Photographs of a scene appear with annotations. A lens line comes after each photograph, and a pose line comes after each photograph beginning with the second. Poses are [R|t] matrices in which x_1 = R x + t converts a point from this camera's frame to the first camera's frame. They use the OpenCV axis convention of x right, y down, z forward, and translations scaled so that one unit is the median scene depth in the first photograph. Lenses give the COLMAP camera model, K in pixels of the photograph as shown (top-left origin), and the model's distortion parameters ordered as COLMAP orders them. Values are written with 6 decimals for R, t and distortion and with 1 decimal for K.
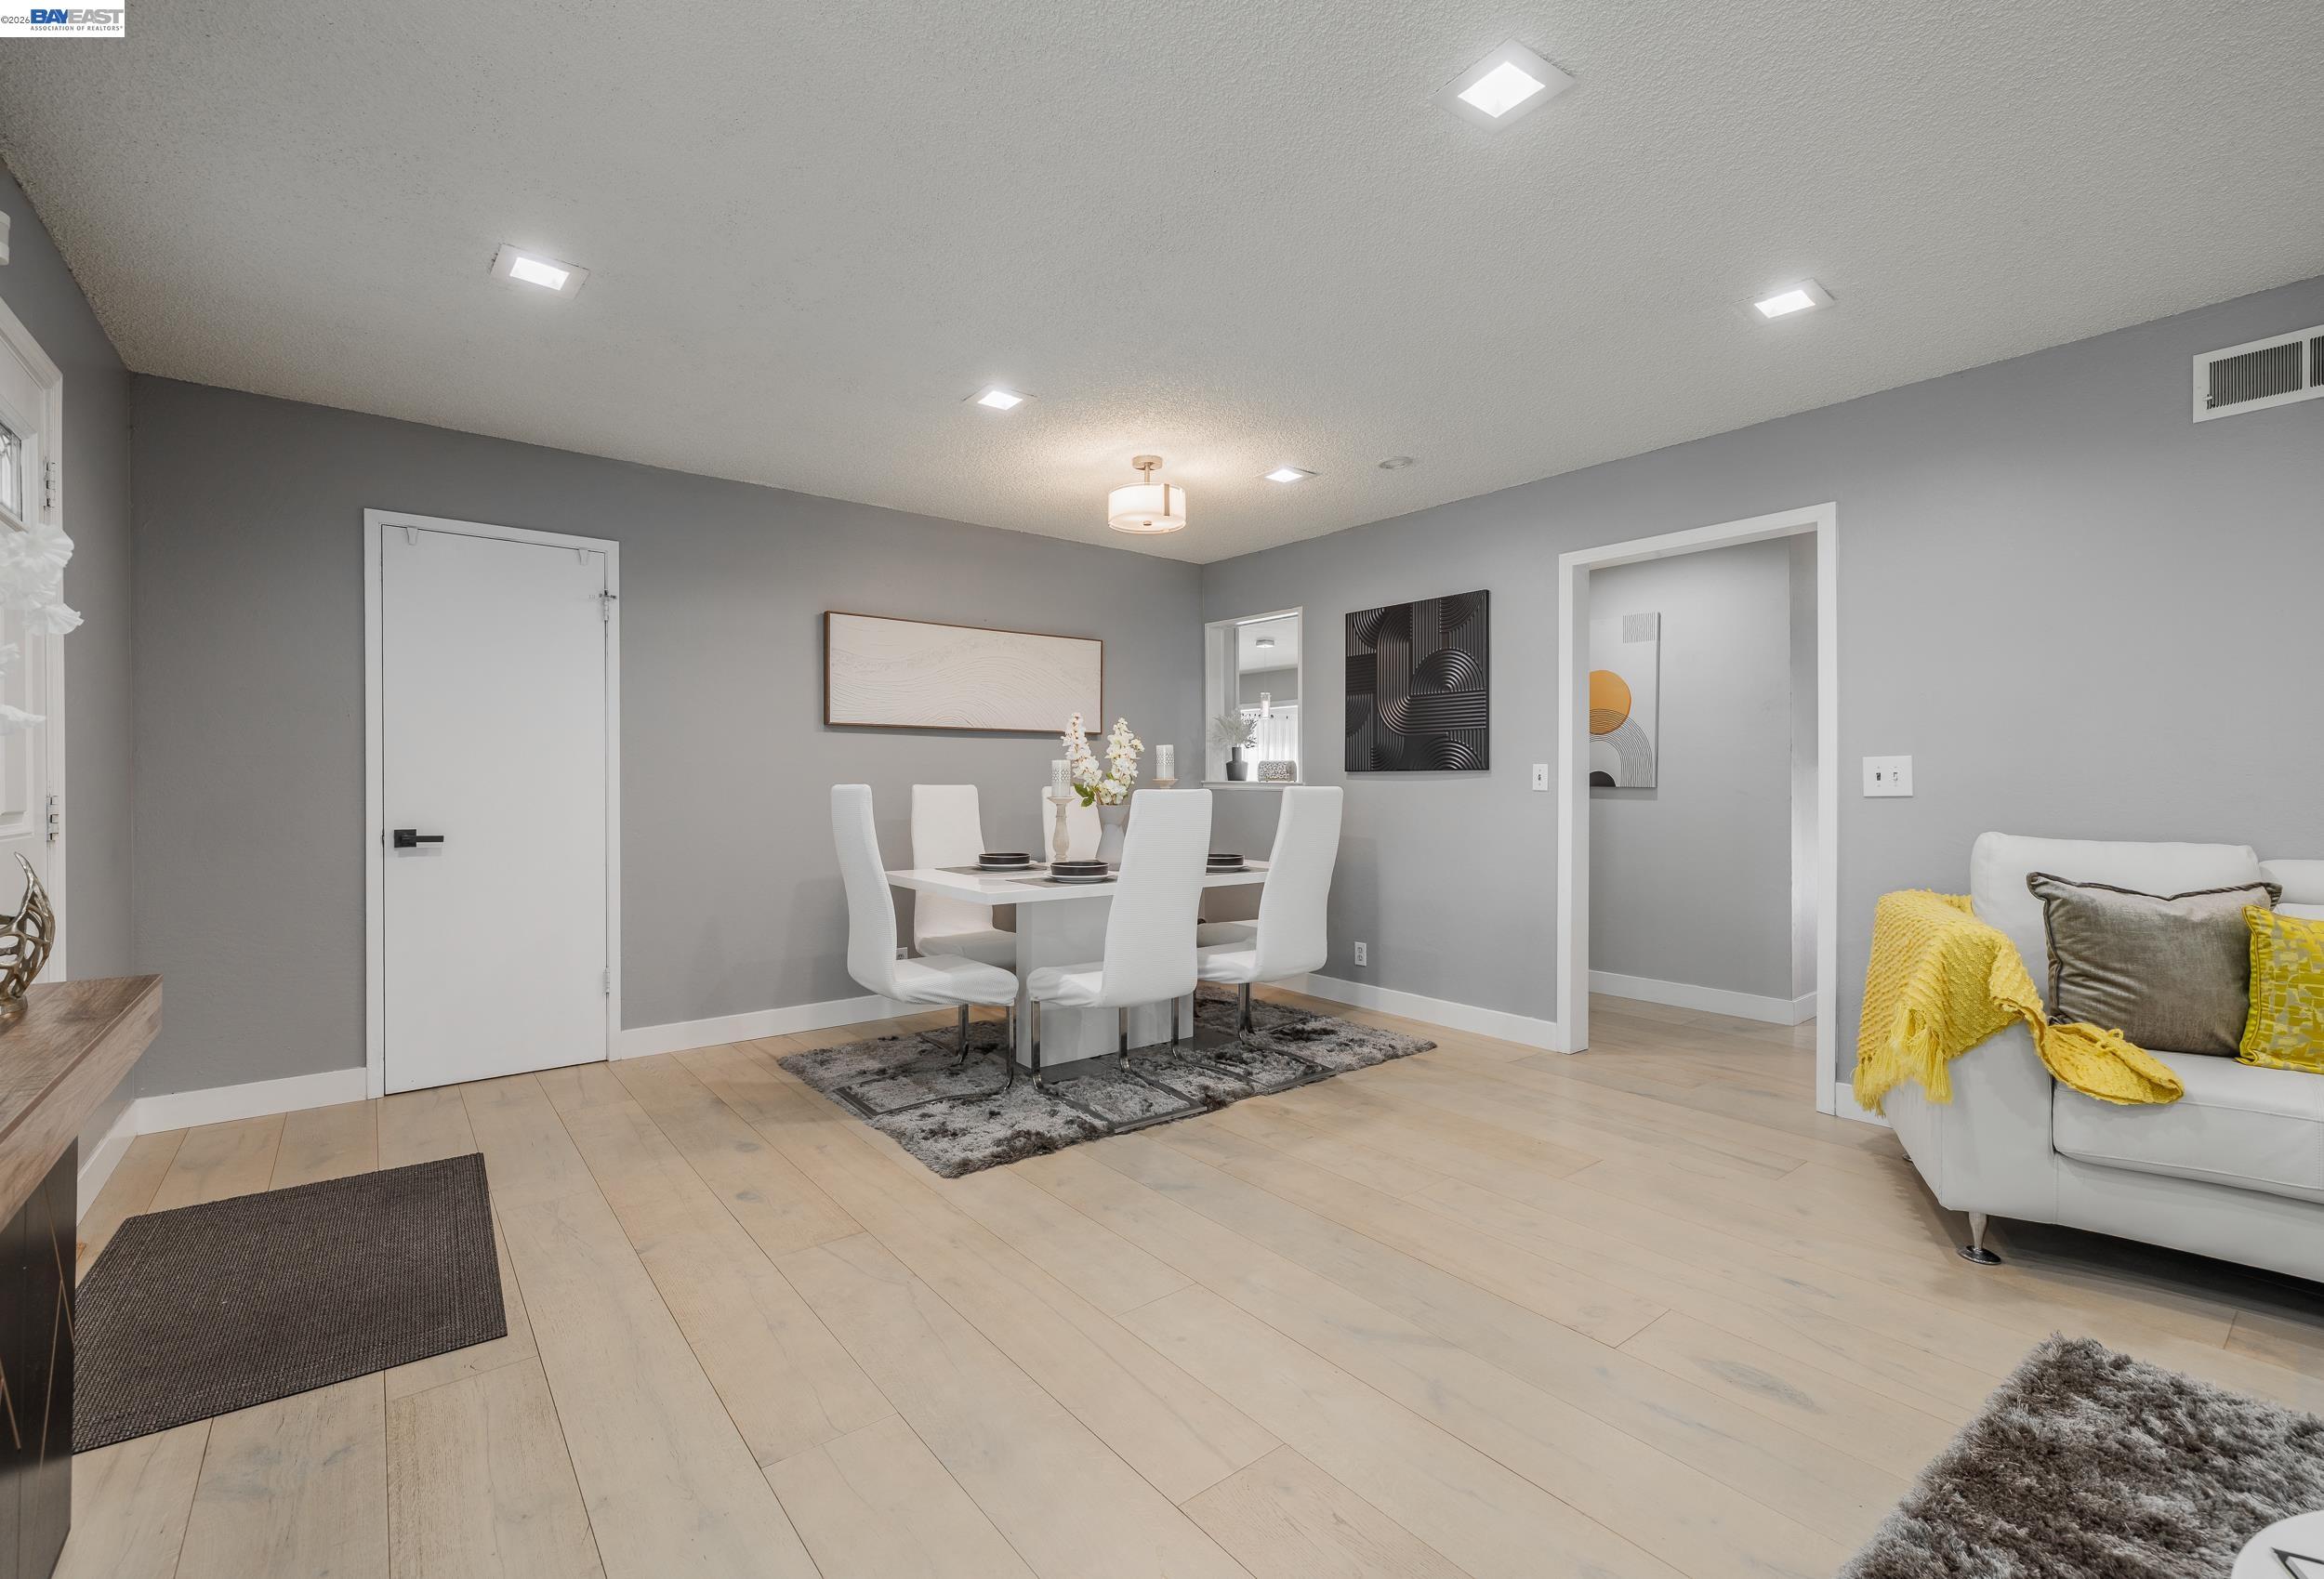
lens RADIAL K [[1008.1, 0, 1165.4], [0, 1008.1, 788.6], [0, 0, 1]] dist [0.000585, 0.000051]
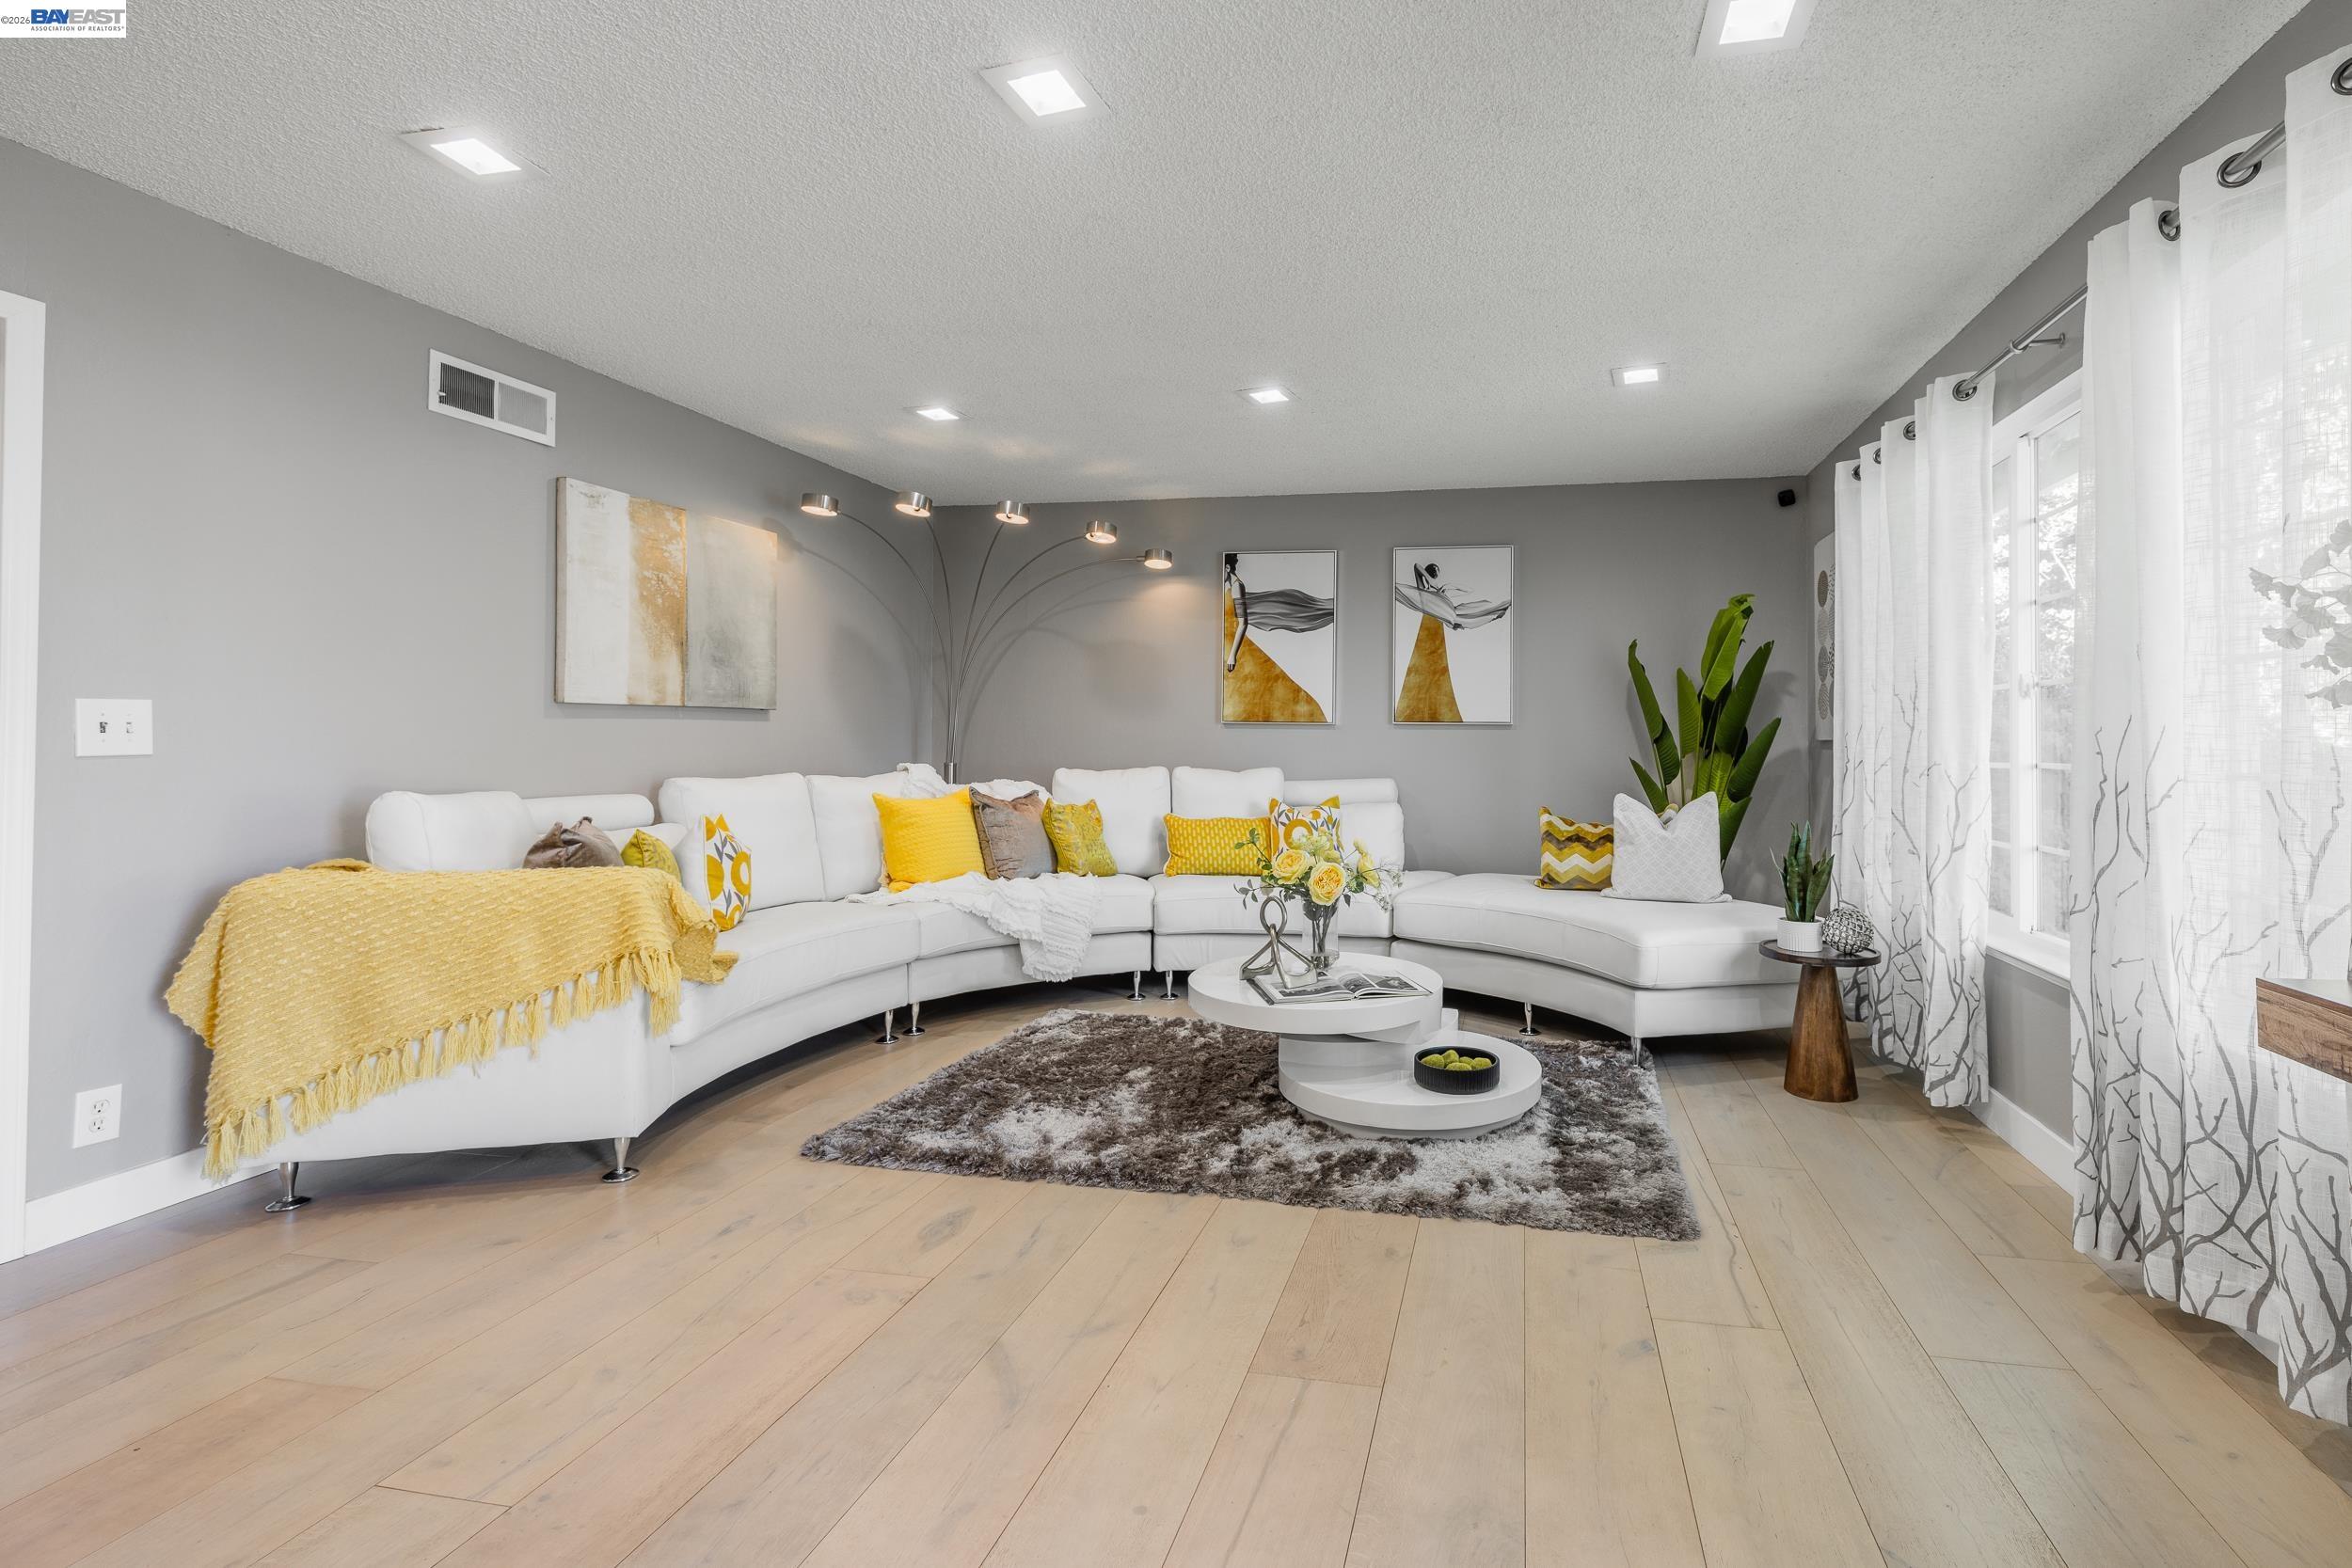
lens RADIAL K [[1295.7, 0, 1178.0], [0, 1295.7, 766.8], [0, 0, 1]] dist [-0.000074, 0.000198]
pose [[-0.640527, -0.008527, 0.767888, -0.582925], [0.000800, 0.999930, 0.011771, 0.006329], [-0.767935, 0.008154, -0.640476, 1.298852]]
